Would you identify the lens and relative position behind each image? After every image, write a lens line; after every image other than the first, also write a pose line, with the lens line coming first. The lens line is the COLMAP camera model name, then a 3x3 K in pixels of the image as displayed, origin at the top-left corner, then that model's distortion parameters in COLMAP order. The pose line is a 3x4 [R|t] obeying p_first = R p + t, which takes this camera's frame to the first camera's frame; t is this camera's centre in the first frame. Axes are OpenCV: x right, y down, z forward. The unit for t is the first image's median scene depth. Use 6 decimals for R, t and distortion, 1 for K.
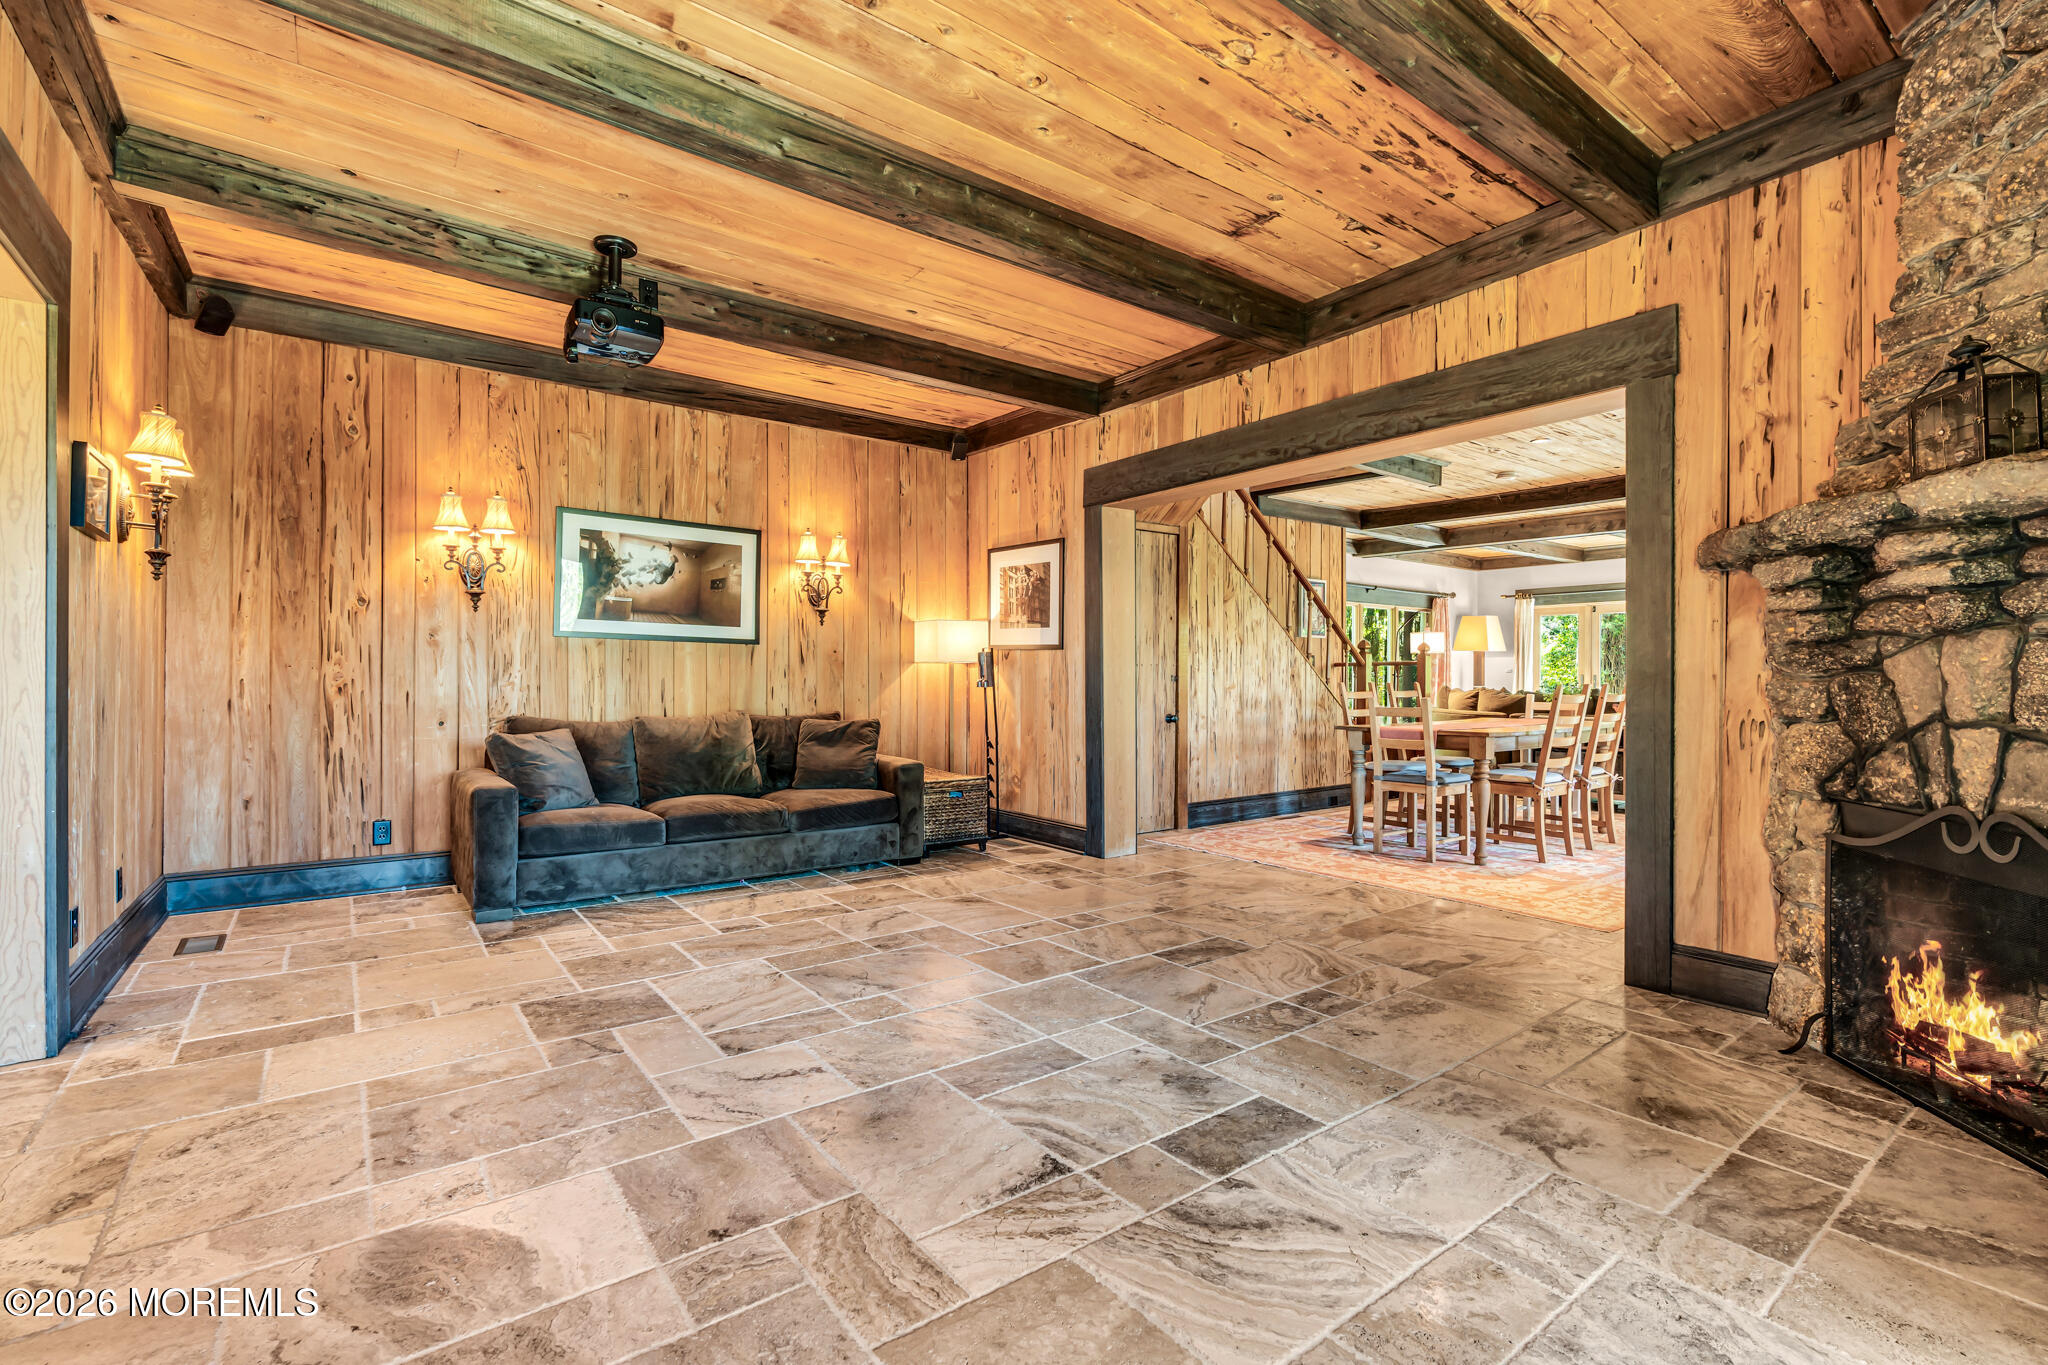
lens RADIAL K [[912.5, 0, 1019.6], [0, 912.5, 675.8], [0, 0, 1]] dist [-0.013676, 0.005113]
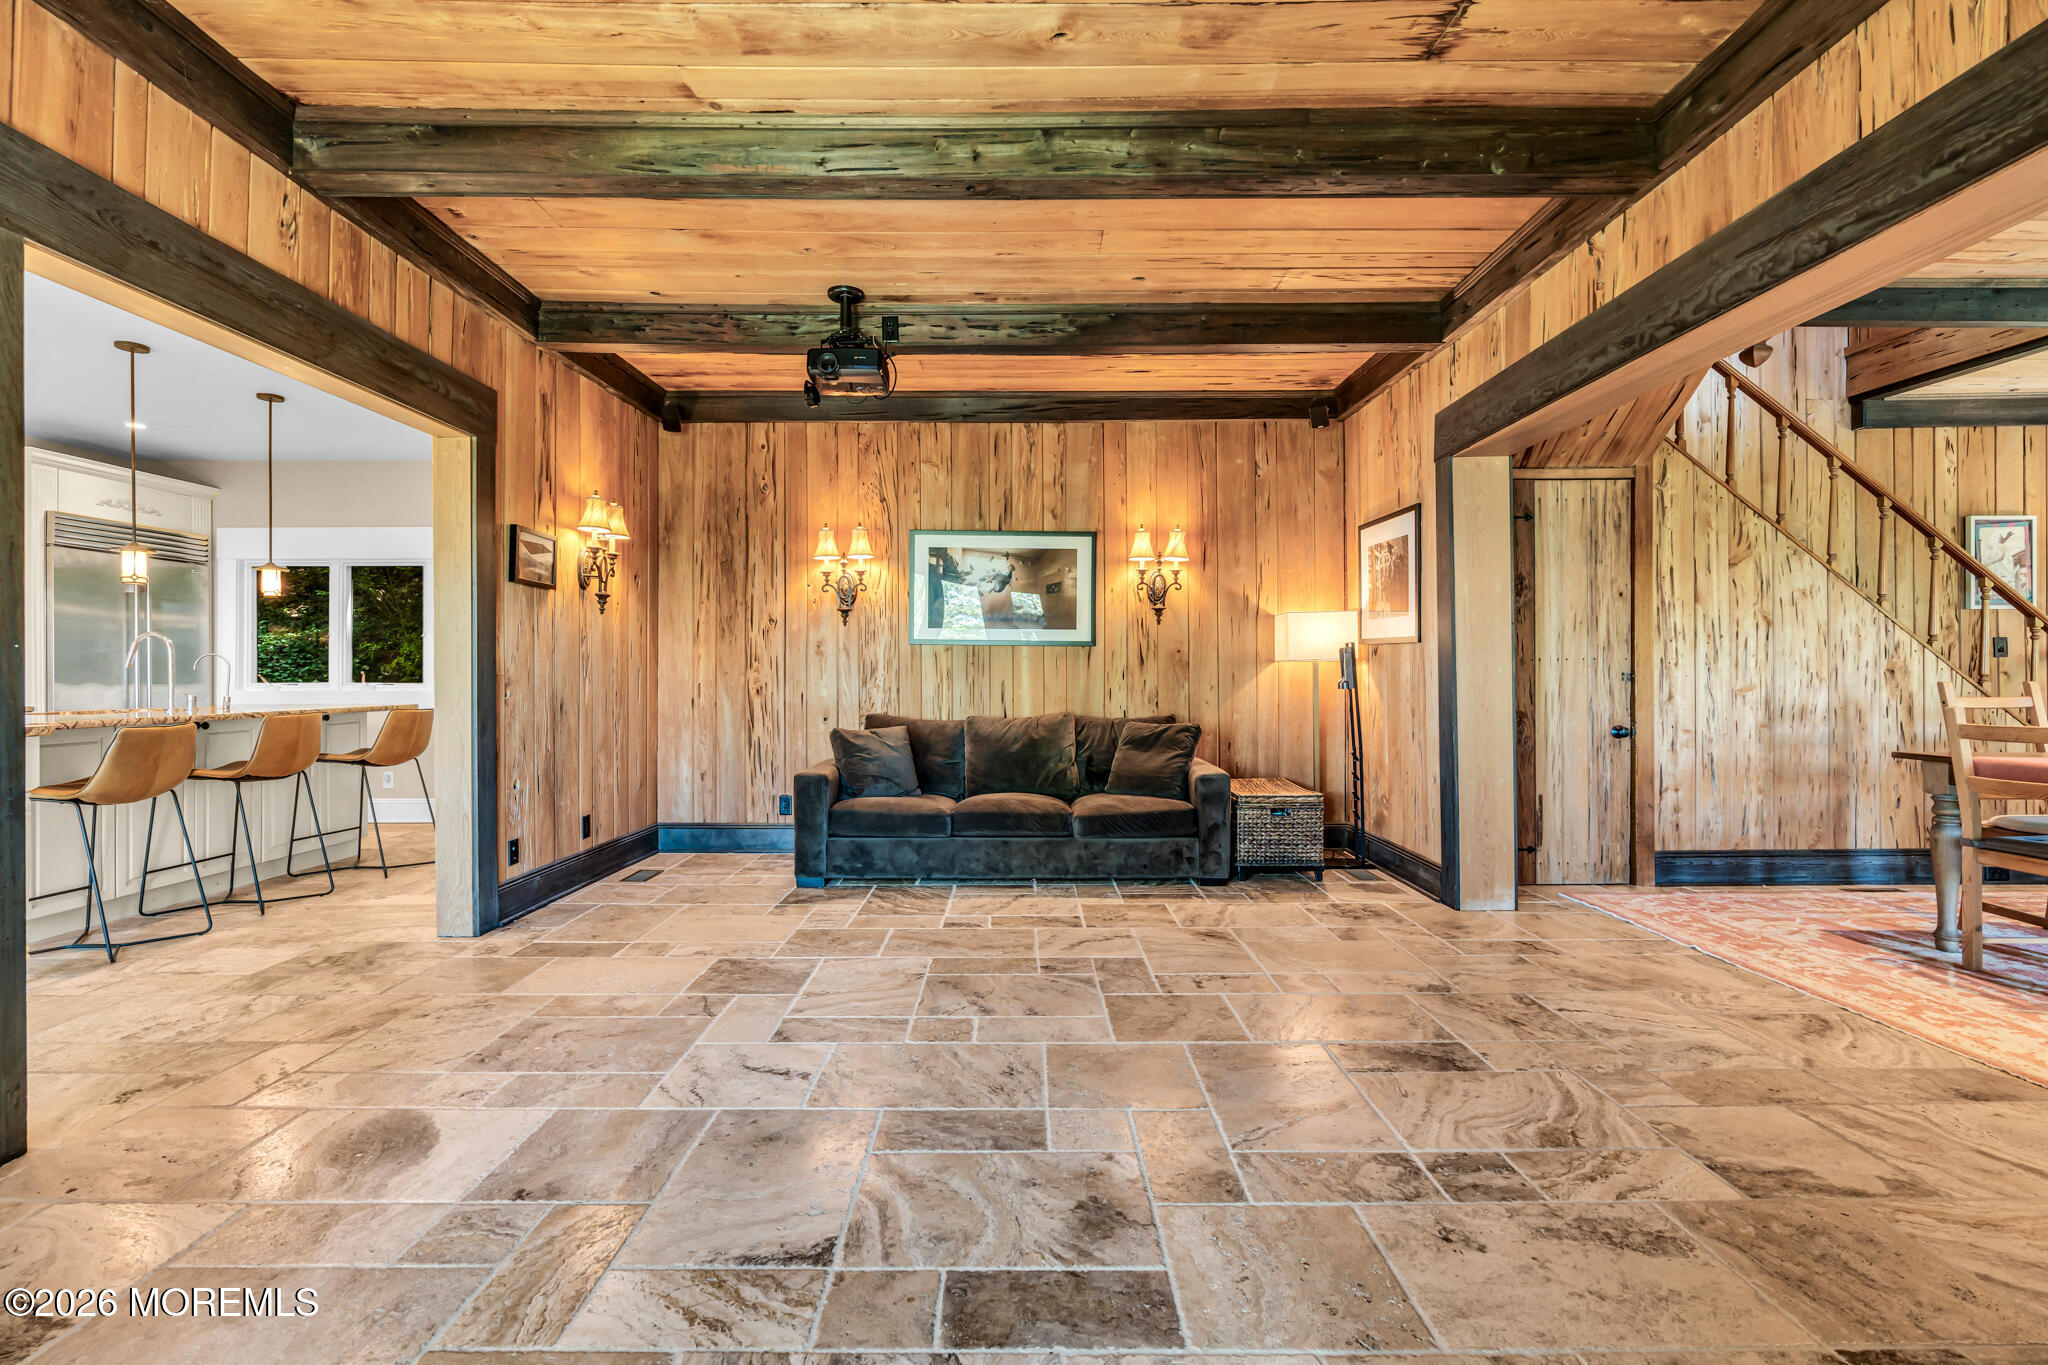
lens RADIAL K [[912.5, 0, 1019.6], [0, 912.5, 675.8], [0, 0, 1]] dist [-0.013676, 0.005113]
pose [[0.797875, -0.006536, -0.602788, 0.316038], [0.008405, 0.999965, 0.000284, -0.003462], [0.602765, -0.005293, 0.797901, 0.189555]]
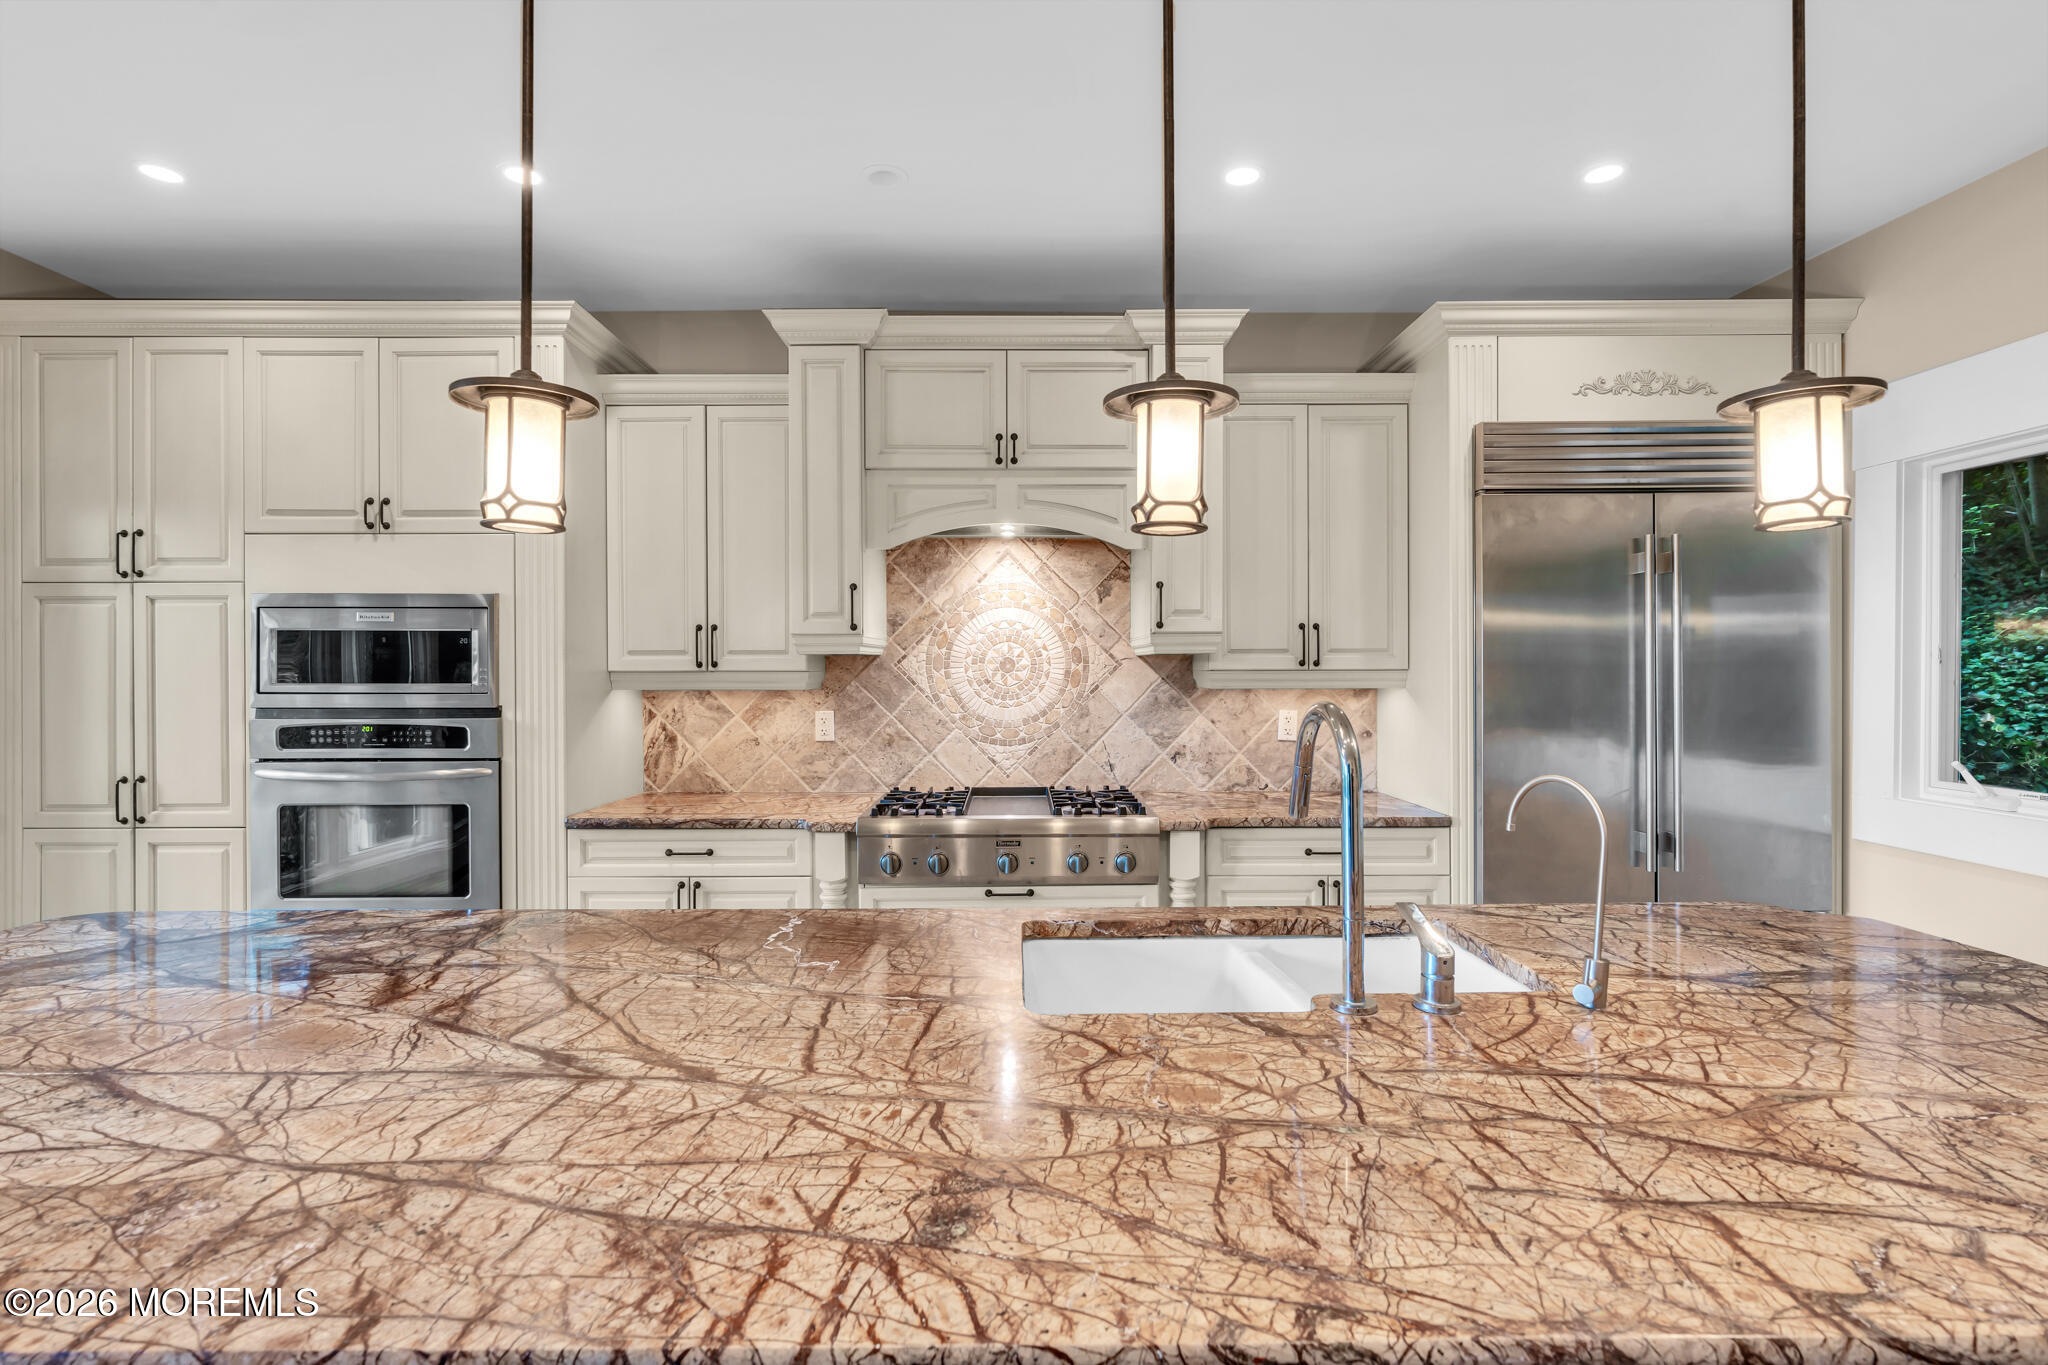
lens RADIAL K [[966.0, 0, 1025.6], [0, 966.0, 676.1], [0, 0, 1]] dist [-0.013890, 0.004035]
pose [[-0.589248, -0.001428, -0.807951, -0.809759], [0.002814, 0.999989, -0.003819, -0.068515], [0.807947, -0.004524, -0.589238, 0.523824]]
